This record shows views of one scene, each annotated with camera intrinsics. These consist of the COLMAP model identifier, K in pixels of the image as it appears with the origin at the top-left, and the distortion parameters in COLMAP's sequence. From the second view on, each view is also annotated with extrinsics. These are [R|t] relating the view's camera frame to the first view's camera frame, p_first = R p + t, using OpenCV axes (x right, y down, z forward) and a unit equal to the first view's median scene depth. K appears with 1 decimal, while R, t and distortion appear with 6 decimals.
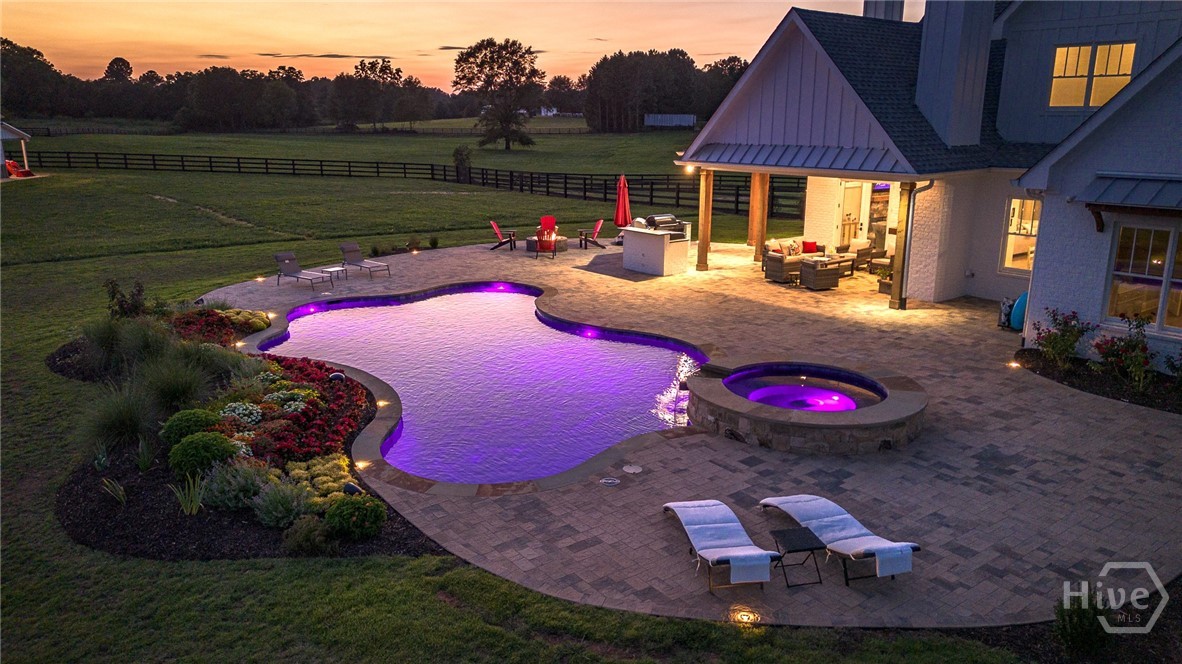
lens RADIAL K [[834.2, 0, 587.3], [0, 834.2, 335.0], [0, 0, 1]] dist [-0.004099, 0.000699]
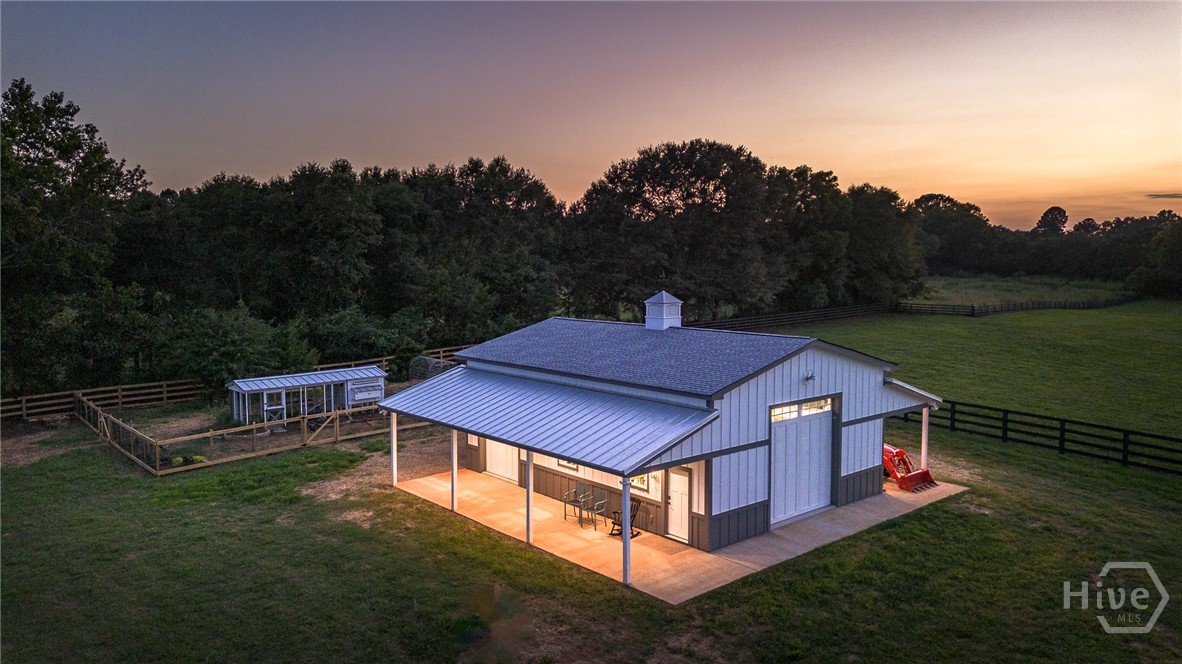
lens RADIAL K [[834.2, 0, 588.7], [0, 834.2, 330.2], [0, 0, 1]] dist [-0.004099, 0.000699]
pose [[0.548568, 0.062981, -0.833730, -0.336954], [-0.204893, 0.976880, -0.061019, -0.183005], [0.810612, 0.204299, 0.548790, 0.496238]]
